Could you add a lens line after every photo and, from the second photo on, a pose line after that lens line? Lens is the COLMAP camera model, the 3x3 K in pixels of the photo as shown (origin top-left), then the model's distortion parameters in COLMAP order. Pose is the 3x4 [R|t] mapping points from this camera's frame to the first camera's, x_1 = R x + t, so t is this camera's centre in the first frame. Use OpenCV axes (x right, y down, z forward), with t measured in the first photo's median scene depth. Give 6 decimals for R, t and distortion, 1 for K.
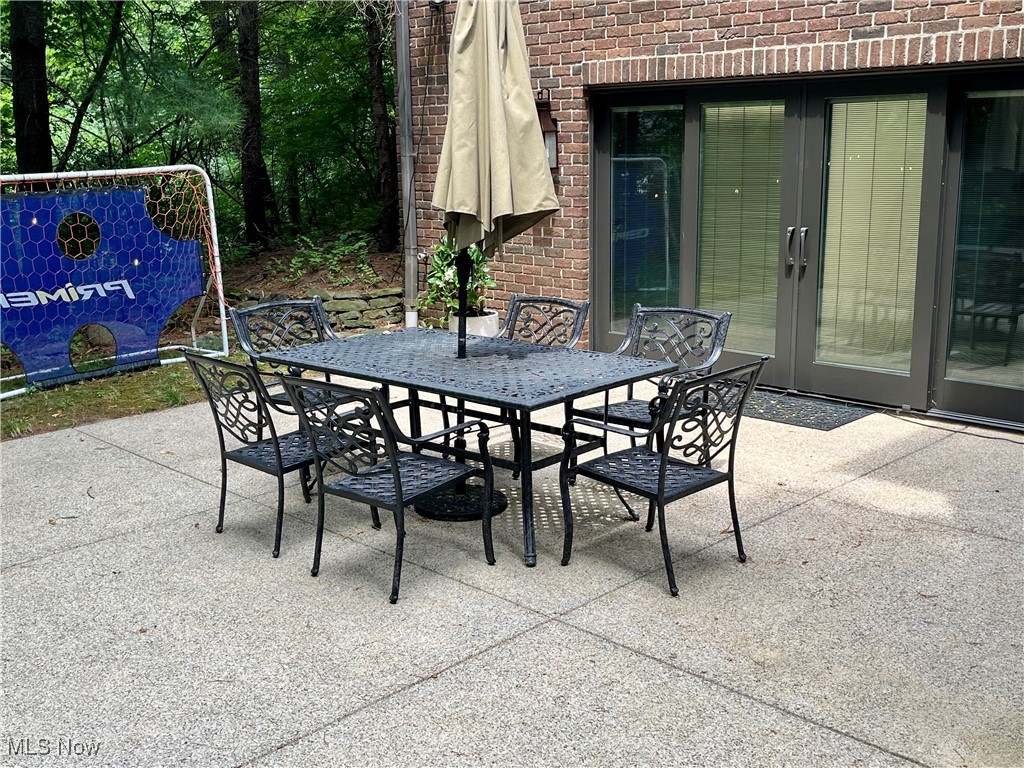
lens RADIAL K [[1078.6, 0, 510.5], [0, 1078.6, 385.5], [0, 0, 1]] dist [0.041646, 0.000000]
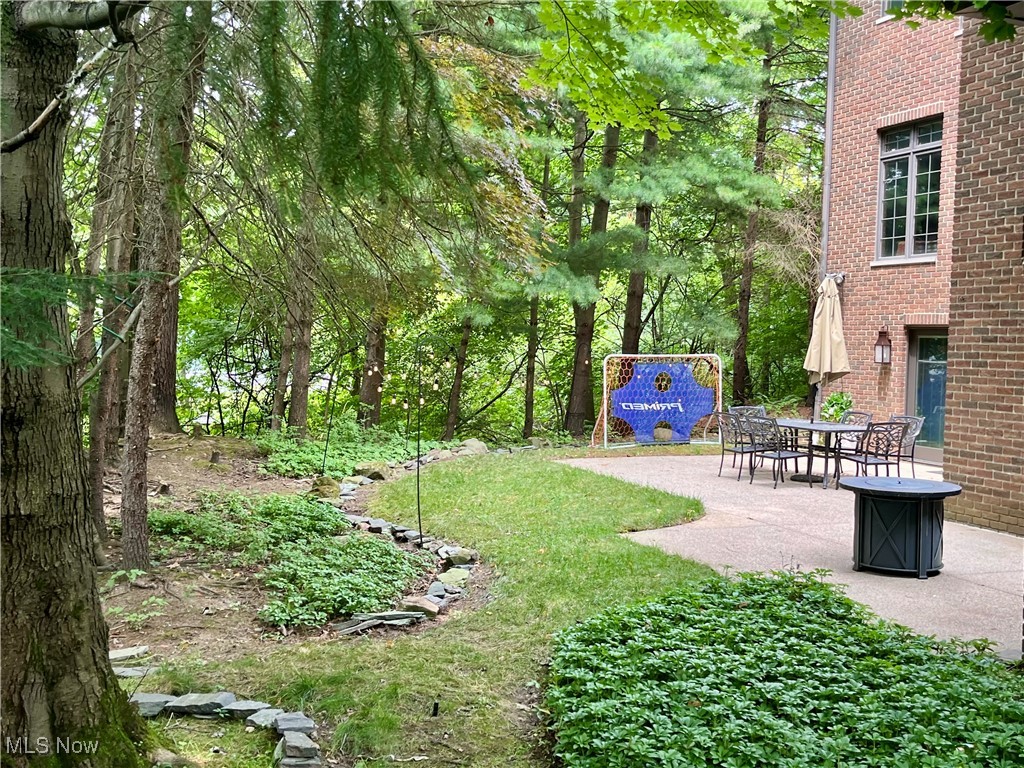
lens RADIAL K [[1078.6, 0, 510.5], [0, 1078.6, 383.7], [0, 0, 1]] dist [0.041646, 0.000000]
pose [[0.906002, 0.054684, -0.419725, 0.260047], [-0.131753, 0.978791, -0.156874, 0.258505], [0.402245, 0.197429, 0.893992, -1.134518]]
